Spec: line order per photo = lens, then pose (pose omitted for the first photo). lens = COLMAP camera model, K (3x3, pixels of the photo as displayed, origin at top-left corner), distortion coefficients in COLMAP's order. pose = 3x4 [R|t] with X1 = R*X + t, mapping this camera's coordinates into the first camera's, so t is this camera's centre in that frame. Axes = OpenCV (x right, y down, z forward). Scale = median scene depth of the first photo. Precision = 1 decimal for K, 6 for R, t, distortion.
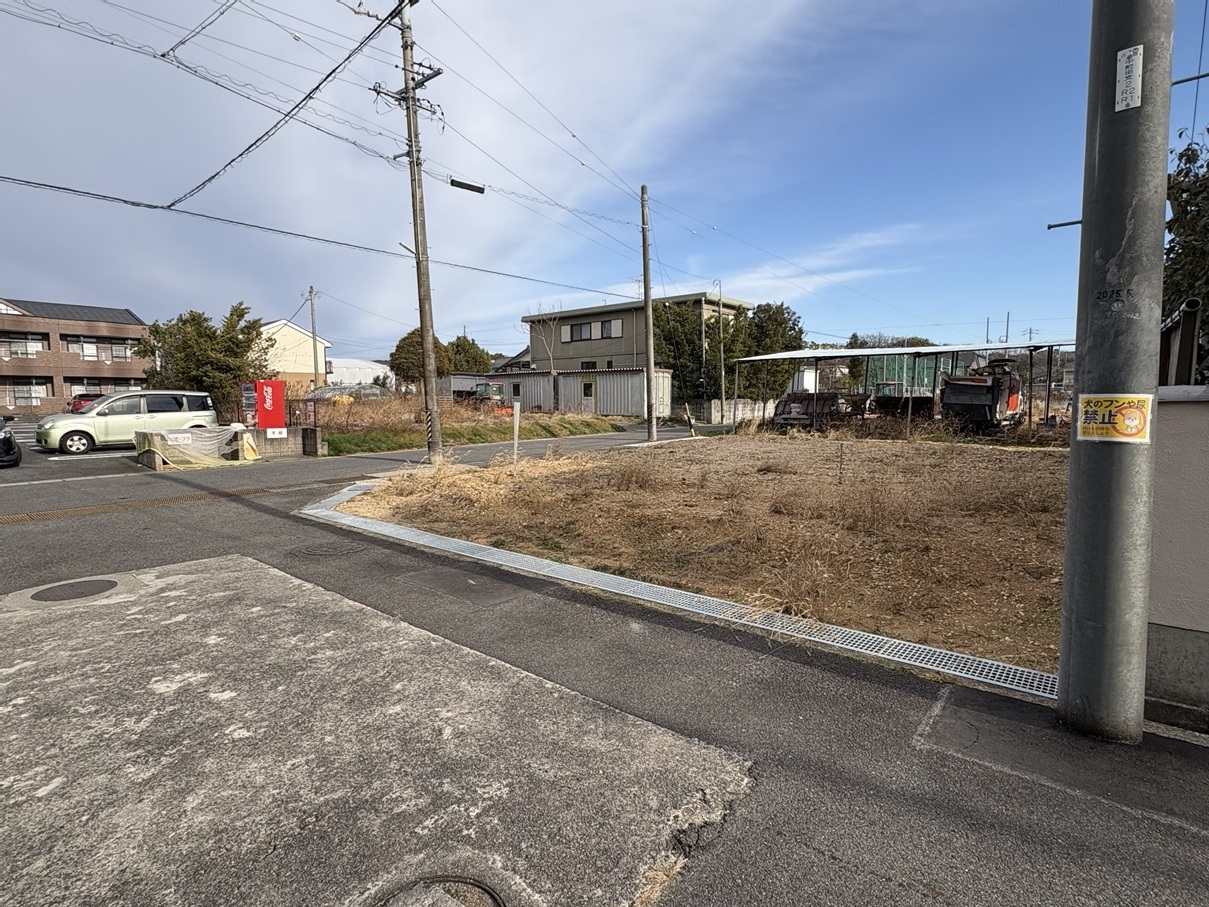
lens RADIAL K [[604.1, 0, 604.5], [0, 604.1, 453.5], [0, 0, 1]] dist [-0.001334, -0.000166]
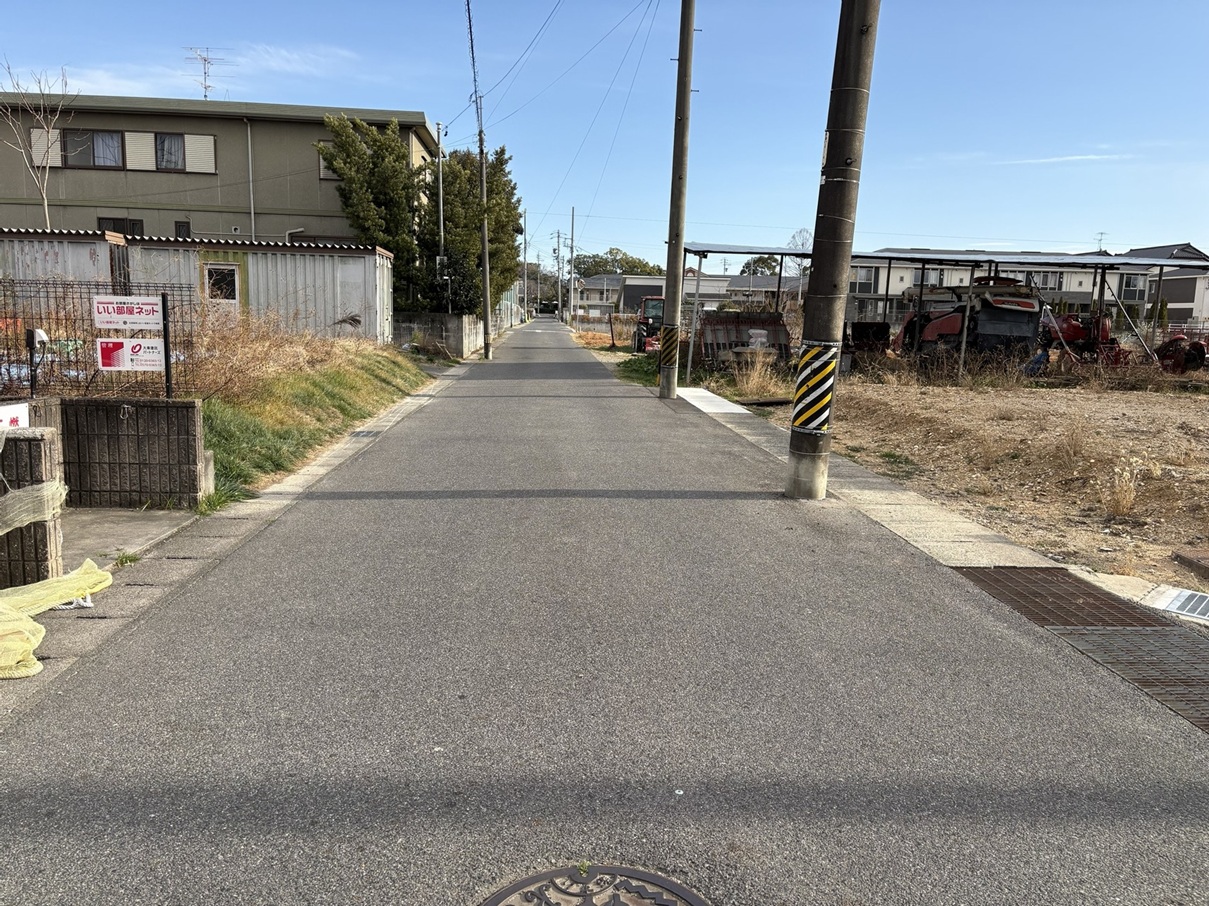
lens RADIAL K [[913.4, 0, 604.5], [0, 913.4, 453.0], [0, 0, 1]] dist [0.032685, -0.006548]
pose [[0.733258, -0.071943, 0.676133, -0.289452], [0.027947, 0.996735, 0.075748, -0.020757], [-0.679376, -0.036647, 0.732875, 0.275777]]
